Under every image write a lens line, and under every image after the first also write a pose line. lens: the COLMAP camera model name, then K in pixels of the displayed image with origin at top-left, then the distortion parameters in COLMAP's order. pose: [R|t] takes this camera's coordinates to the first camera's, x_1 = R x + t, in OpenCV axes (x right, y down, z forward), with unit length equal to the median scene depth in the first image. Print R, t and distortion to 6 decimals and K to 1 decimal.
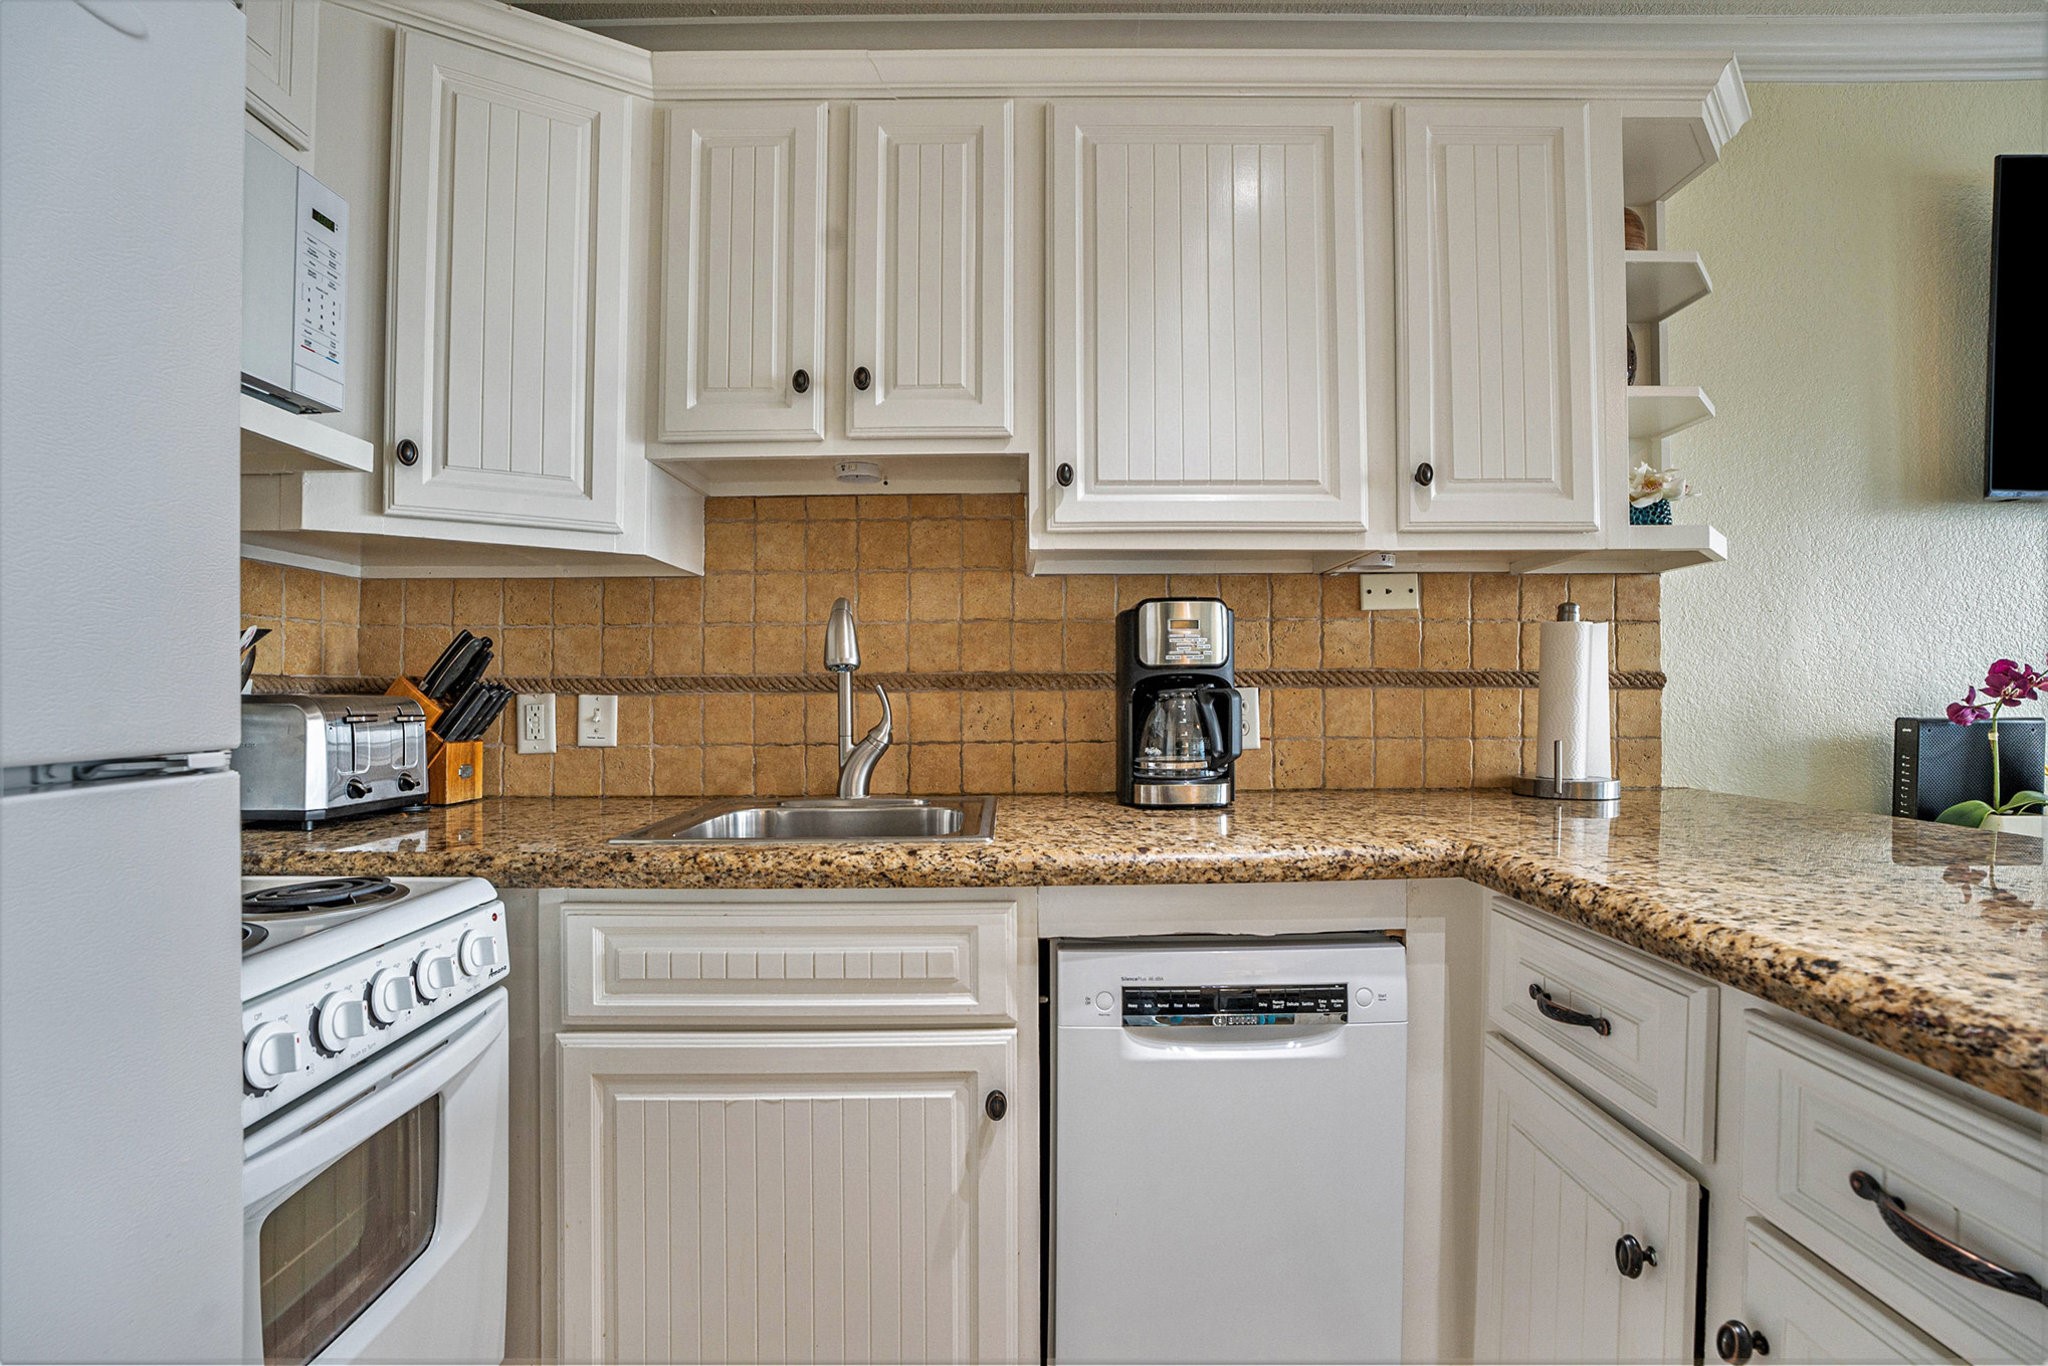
lens RADIAL K [[934.1, 0, 1020.6], [0, 934.1, 663.2], [0, 0, 1]] dist [-0.031294, 0.000435]
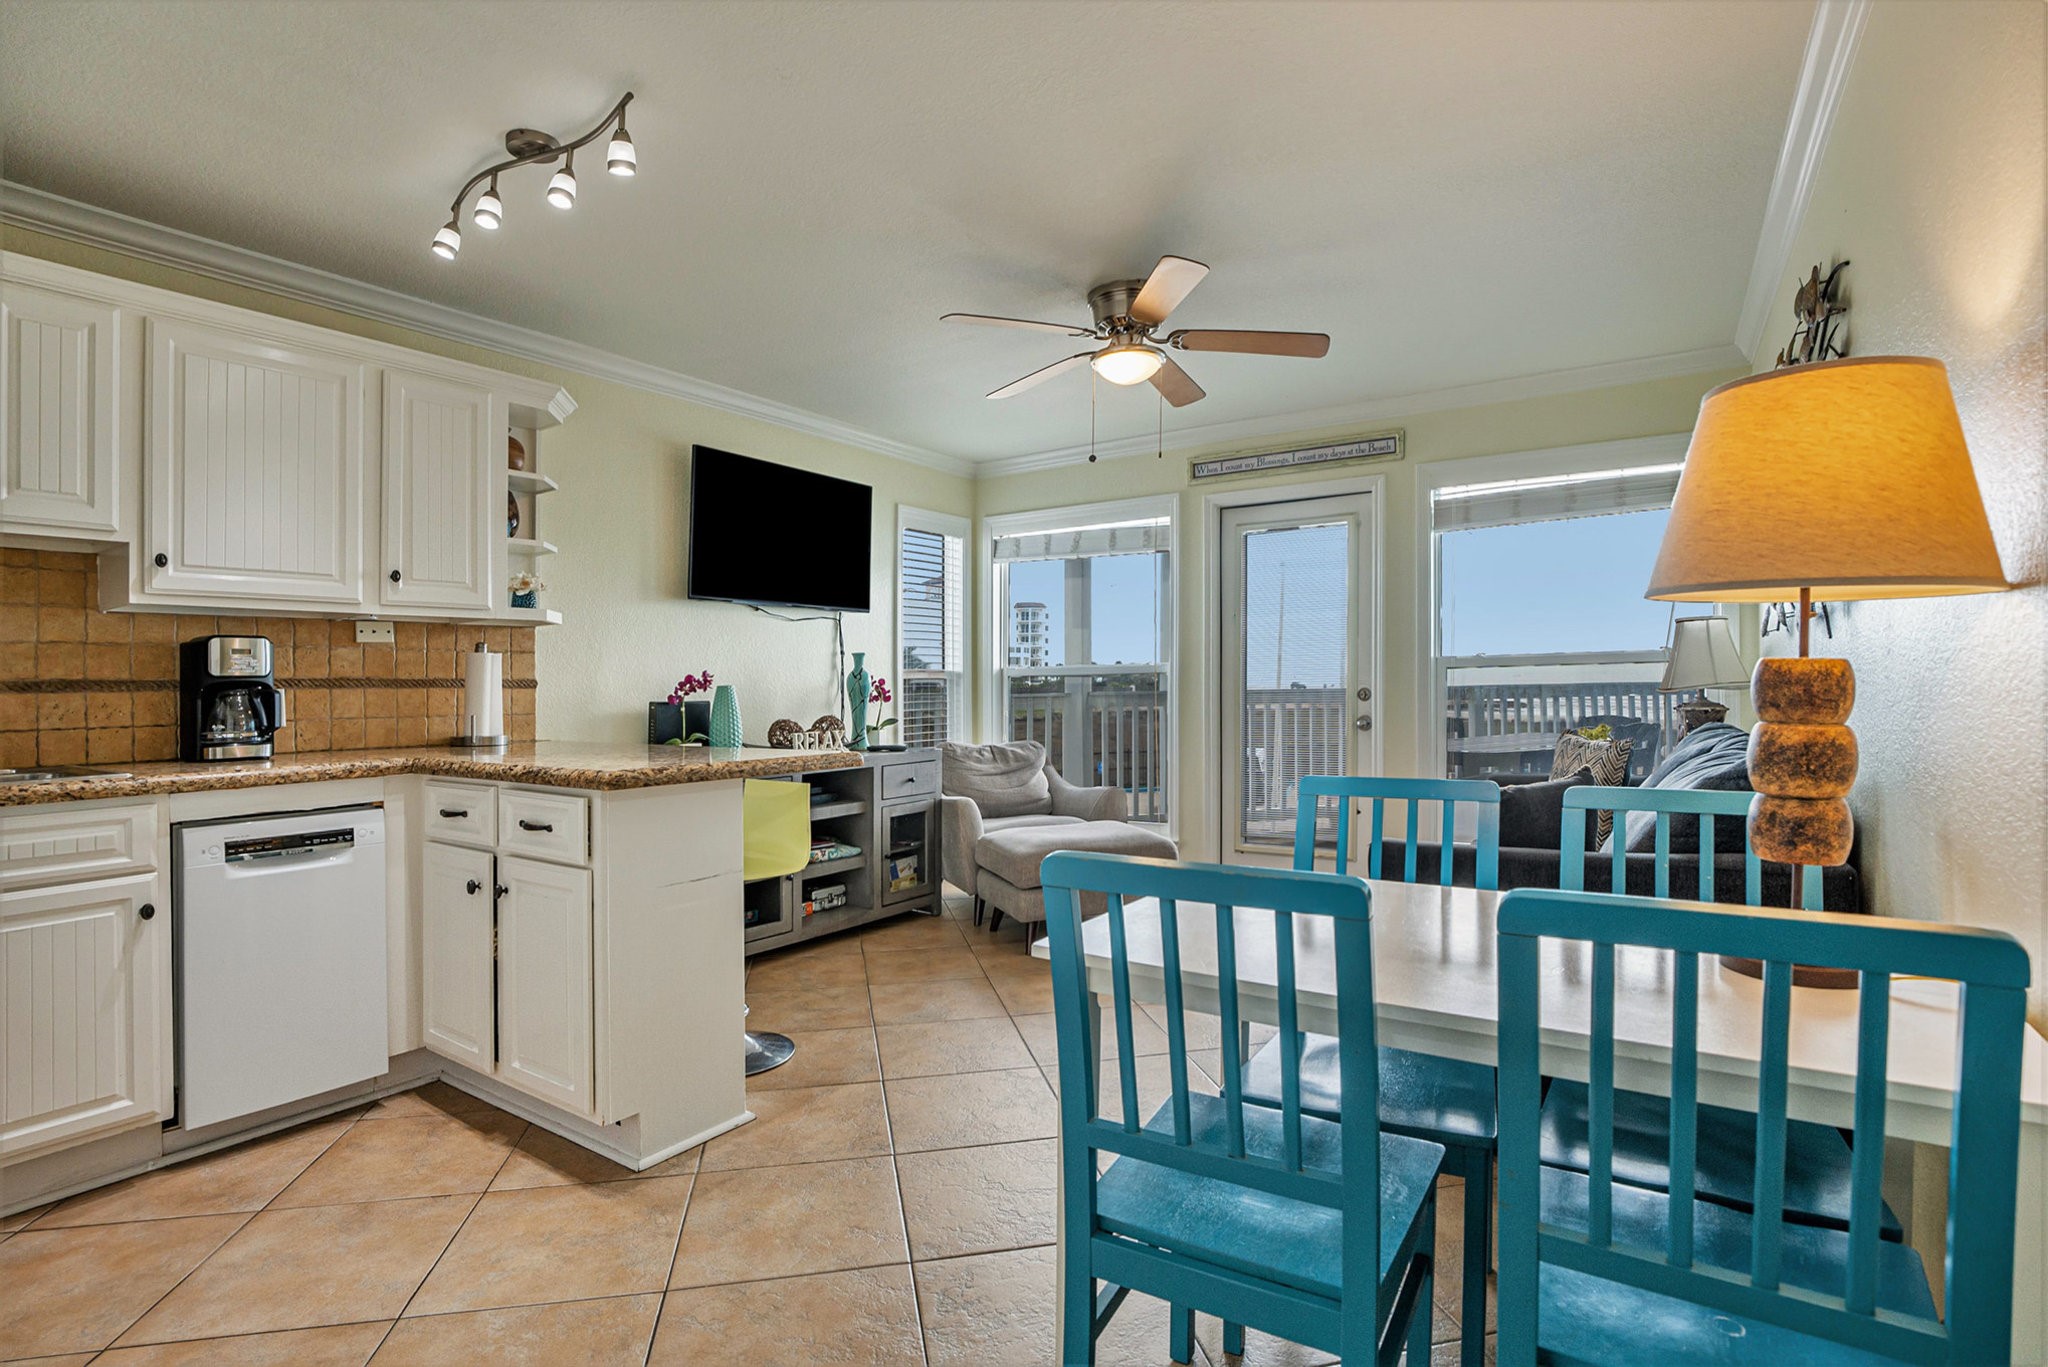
lens RADIAL K [[969.0, 0, 1024.0], [0, 969.0, 683.5], [0, 0, 1]] dist [-0.012954, -0.009474]
pose [[0.562404, -0.003280, 0.826856, -0.438534], [-0.013028, 0.999833, 0.012827, -0.023350], [-0.826760, -0.017986, 0.562267, -1.094757]]
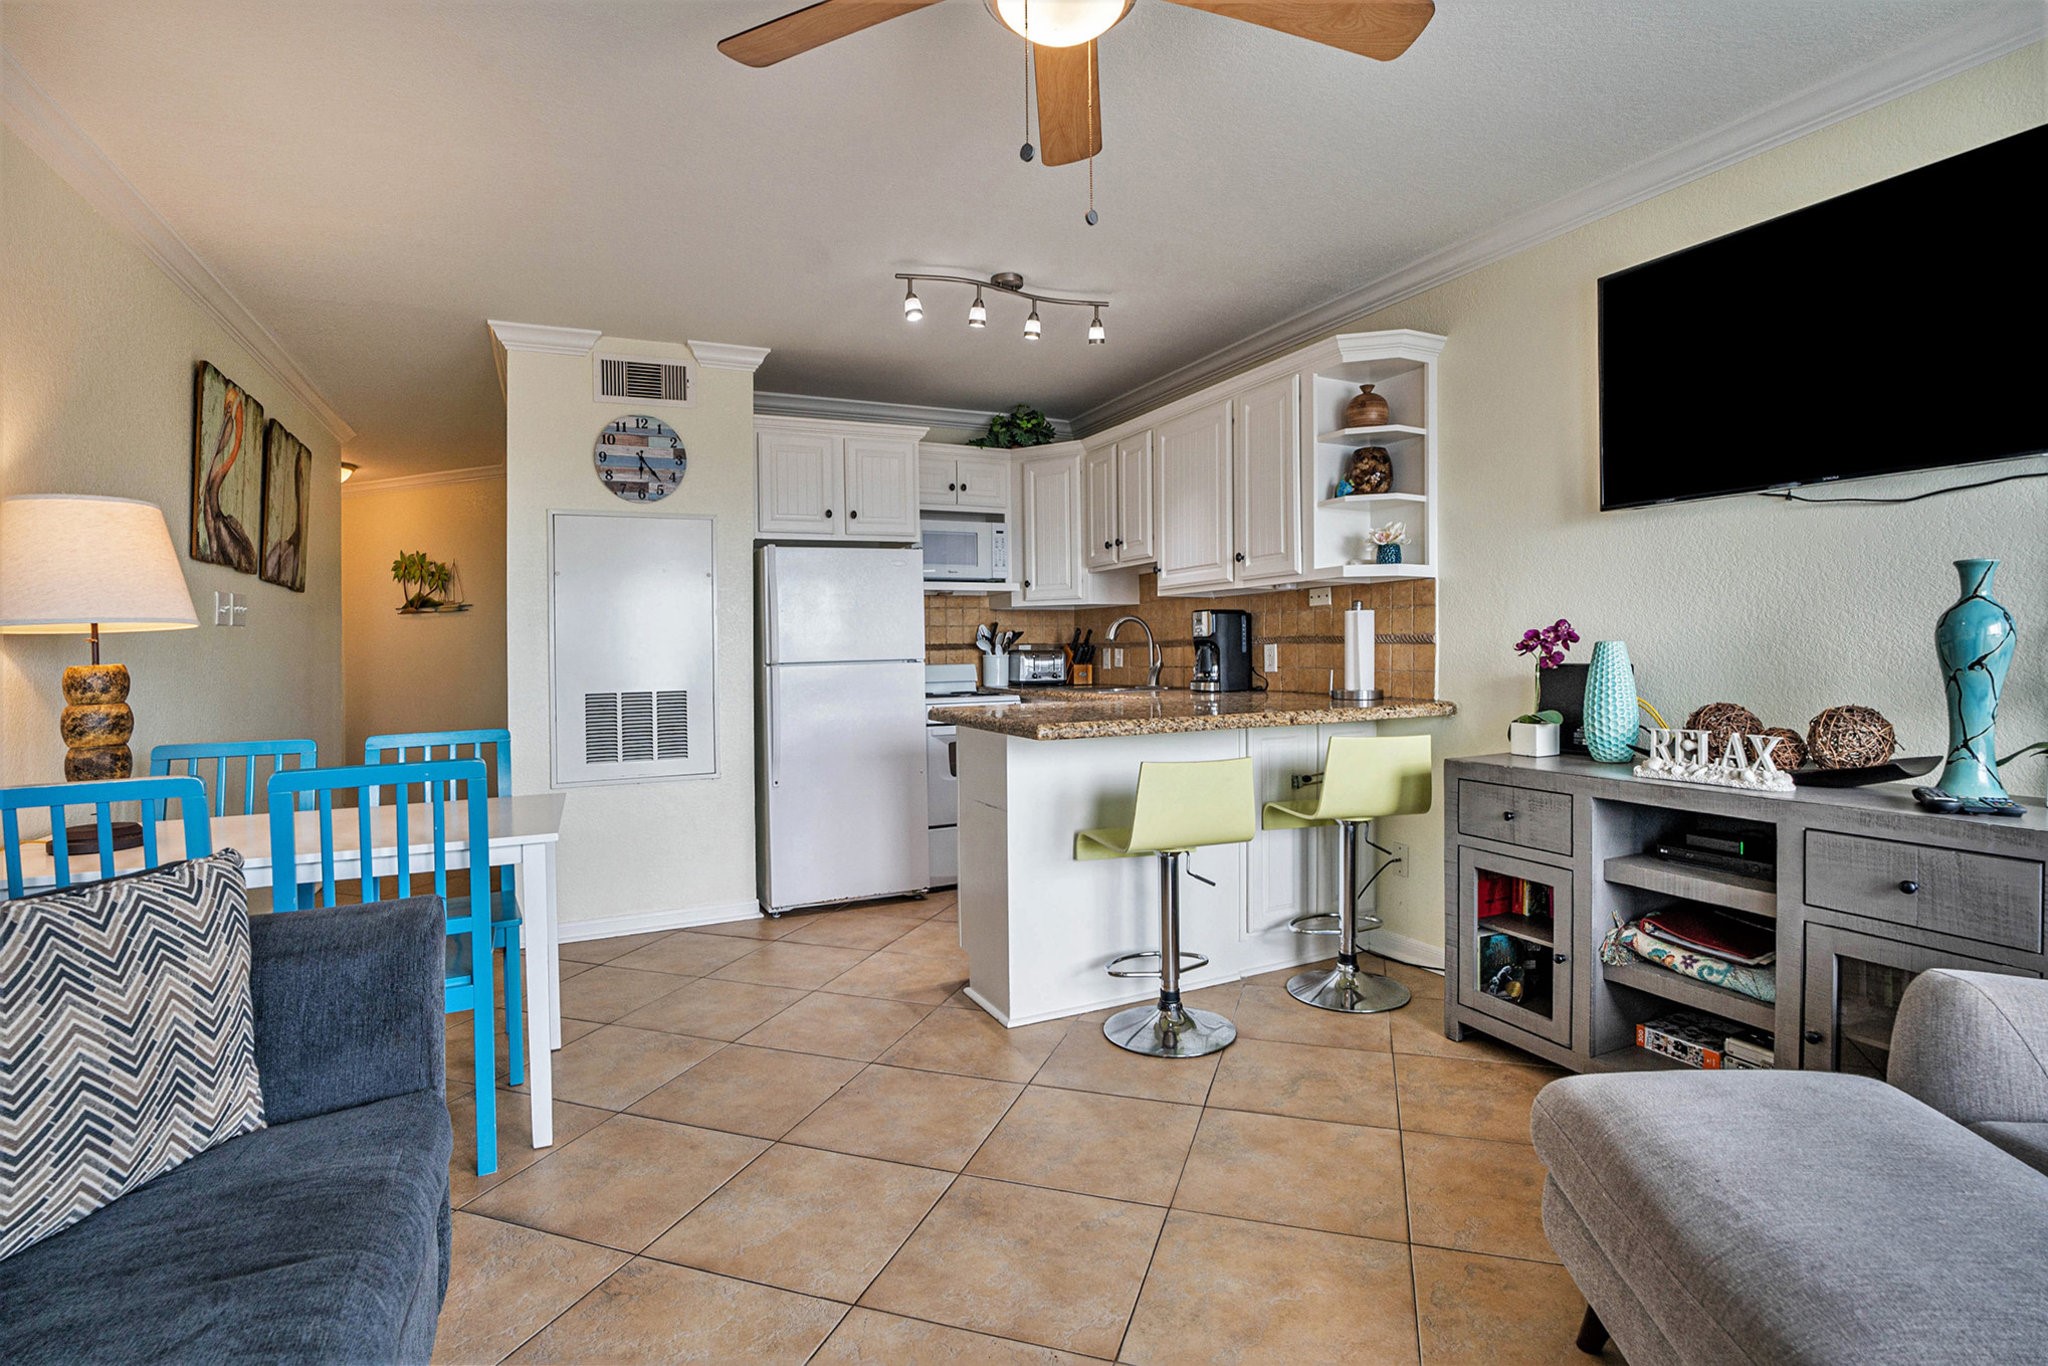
lens RADIAL K [[1013.2, 0, 1050.6], [0, 1013.2, 666.4], [0, 0, 1]] dist [-0.013564, 0.001515]
pose [[0.446782, 0.013156, -0.894546, 2.405339], [0.044298, 0.998340, 0.036807, -0.037045], [0.893545, -0.056072, 0.445458, -0.591720]]
